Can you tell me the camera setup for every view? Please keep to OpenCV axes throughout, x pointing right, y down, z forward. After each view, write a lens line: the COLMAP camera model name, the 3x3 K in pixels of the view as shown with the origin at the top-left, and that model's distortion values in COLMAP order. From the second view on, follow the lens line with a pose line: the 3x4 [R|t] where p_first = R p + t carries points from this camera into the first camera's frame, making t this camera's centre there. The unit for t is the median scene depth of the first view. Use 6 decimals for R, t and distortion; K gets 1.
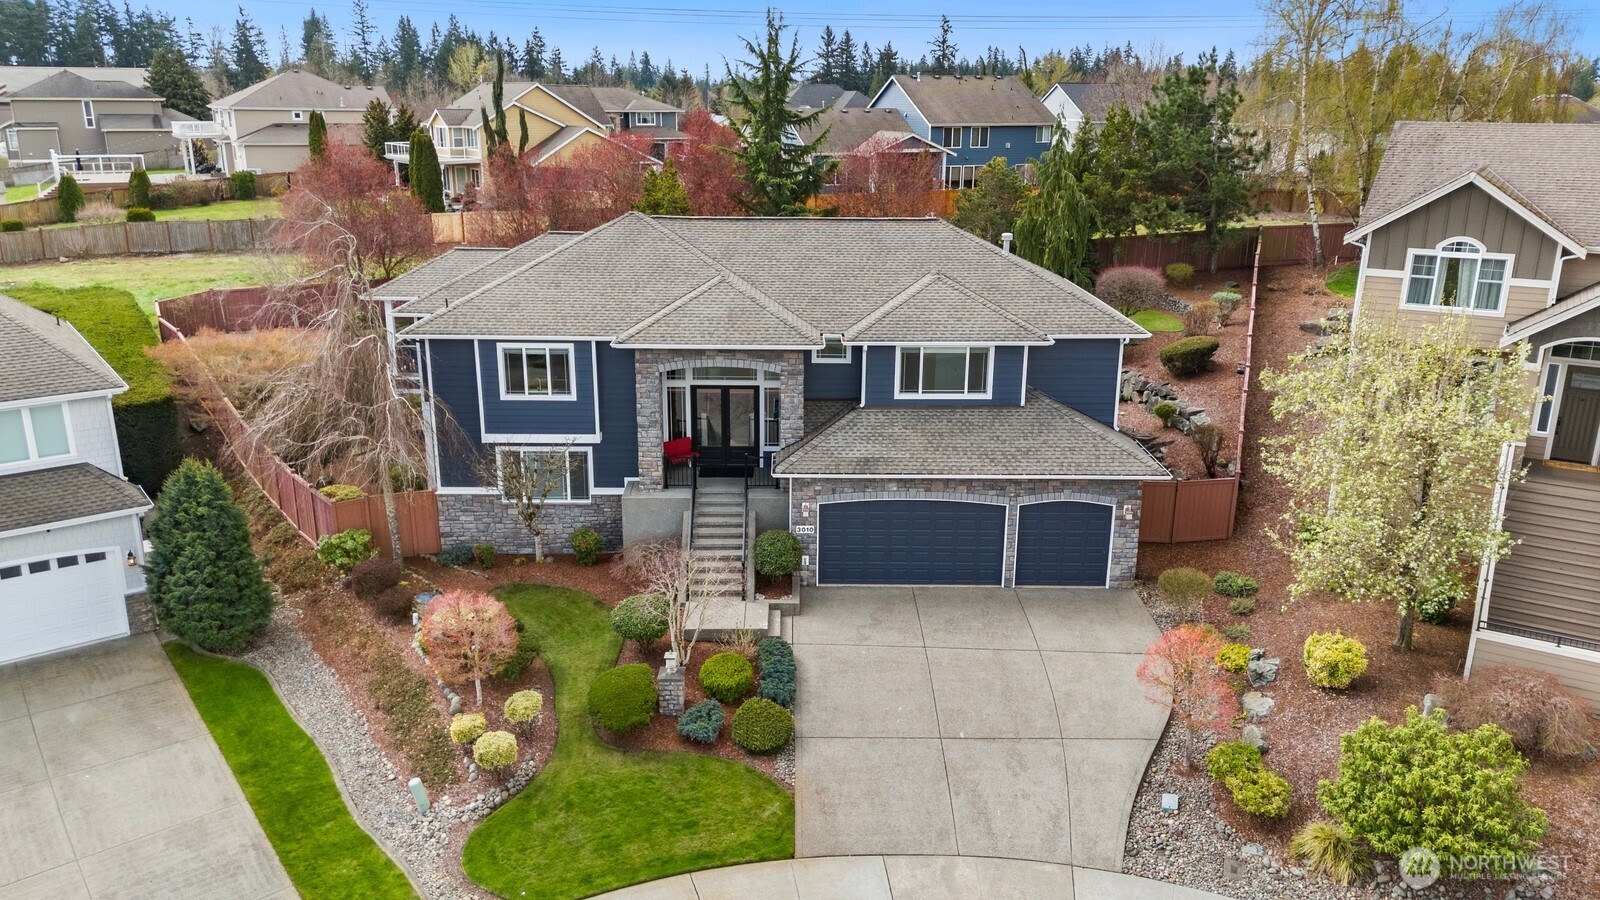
lens RADIAL K [[1162.6, 0, 800.0], [0, 1162.6, 450.0], [0, 0, 1]] dist [0.076387, -0.083977]
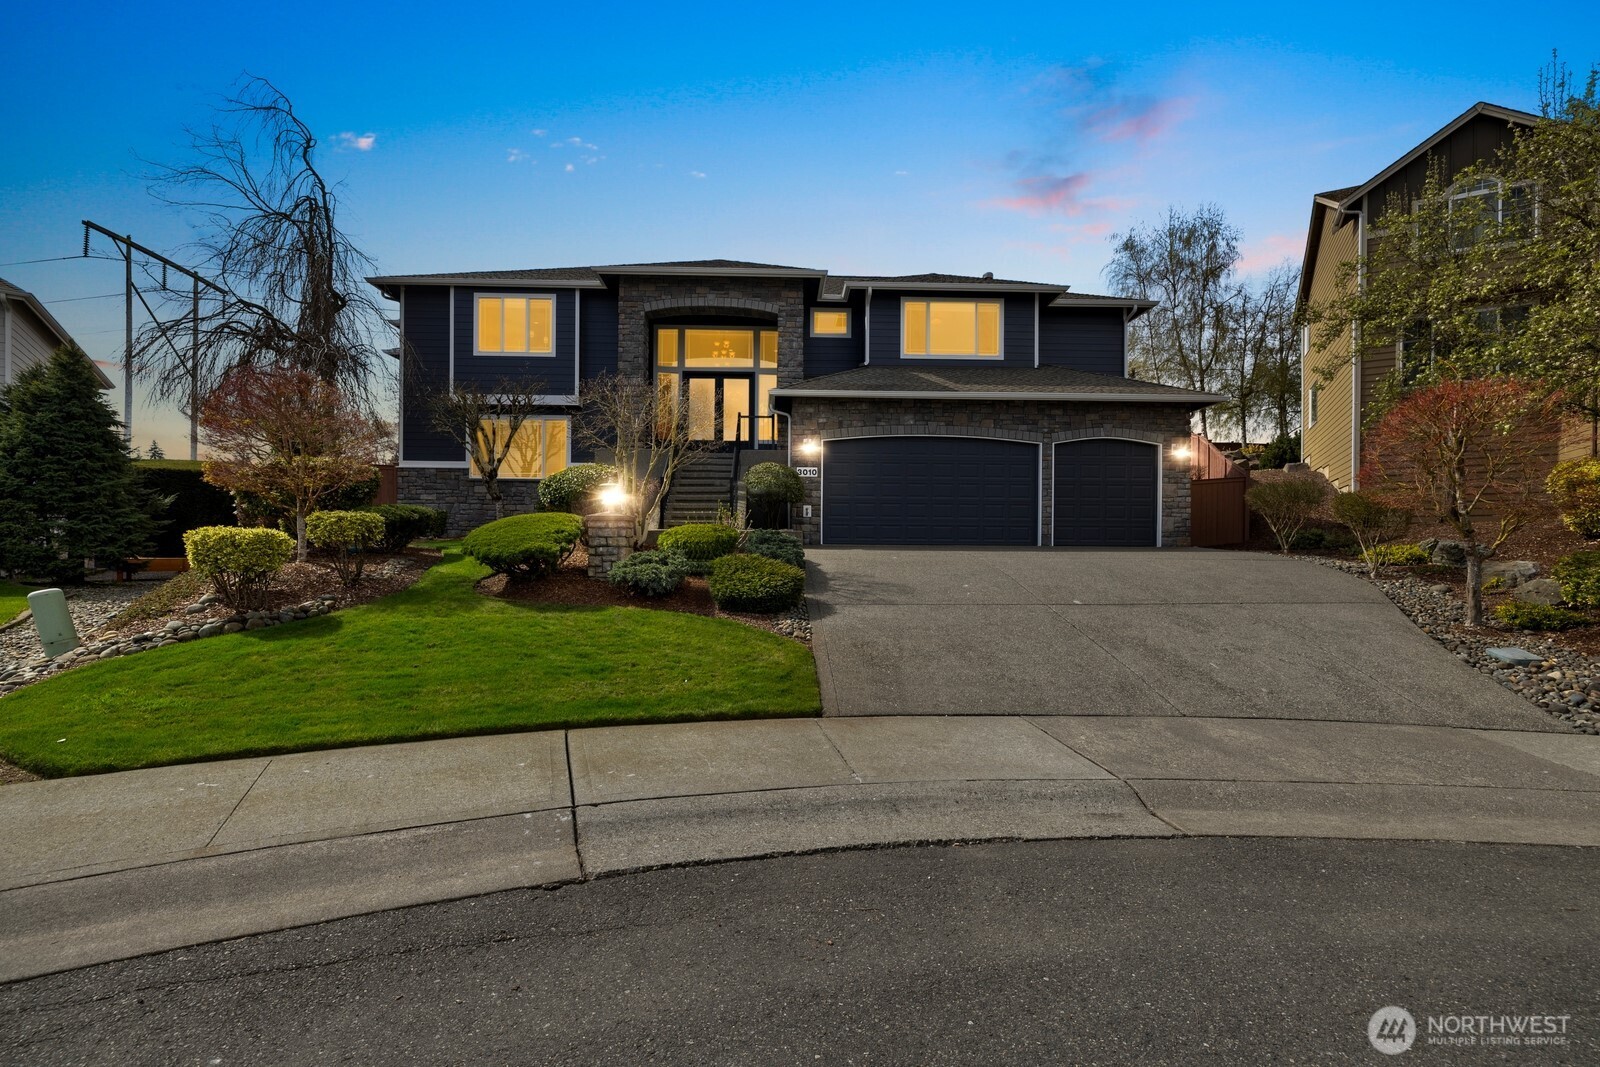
lens RADIAL K [[679.2, 0, 797.0], [0, 679.2, 554.0], [0, 0, 1]] dist [-0.003524, 0.000106]
pose [[0.999728, -0.001420, 0.023264, -0.016231], [0.007629, 0.963095, -0.269053, 0.288008], [-0.022024, 0.269157, 0.962844, 0.596654]]
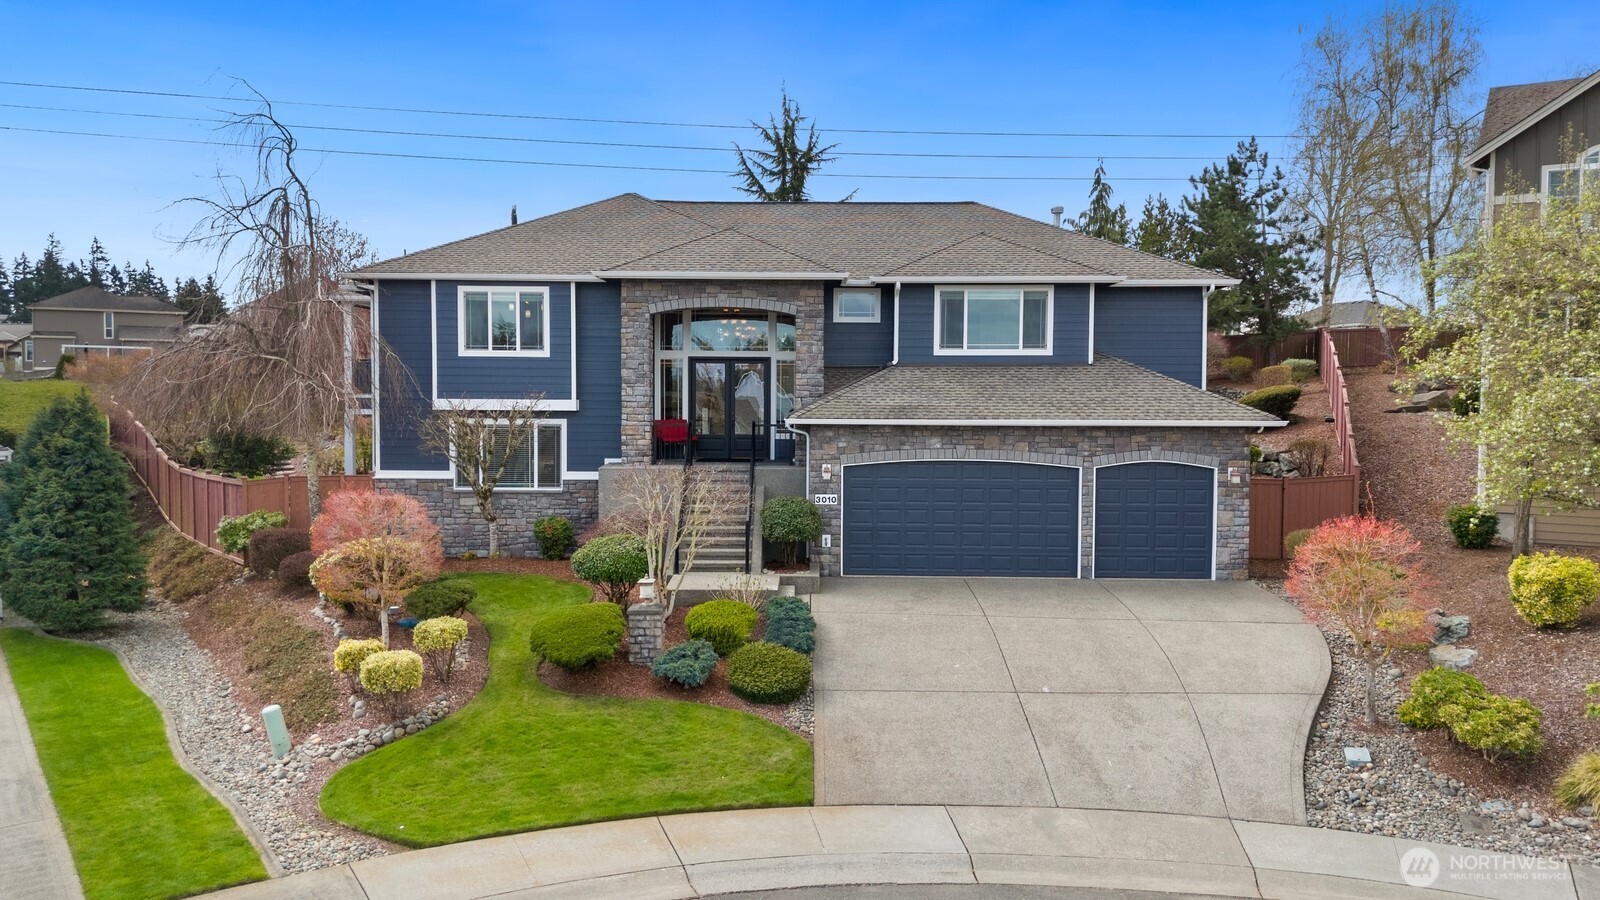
lens RADIAL K [[1172.0, 0, 800.0], [0, 1172.0, 450.0], [0, 0, 1]] dist [0.071920, -0.070081]
pose [[0.999897, -0.001317, -0.014286, -0.002294], [-0.002082, 0.971914, -0.235325, 0.248726], [0.014194, 0.235331, 0.971812, 0.234961]]
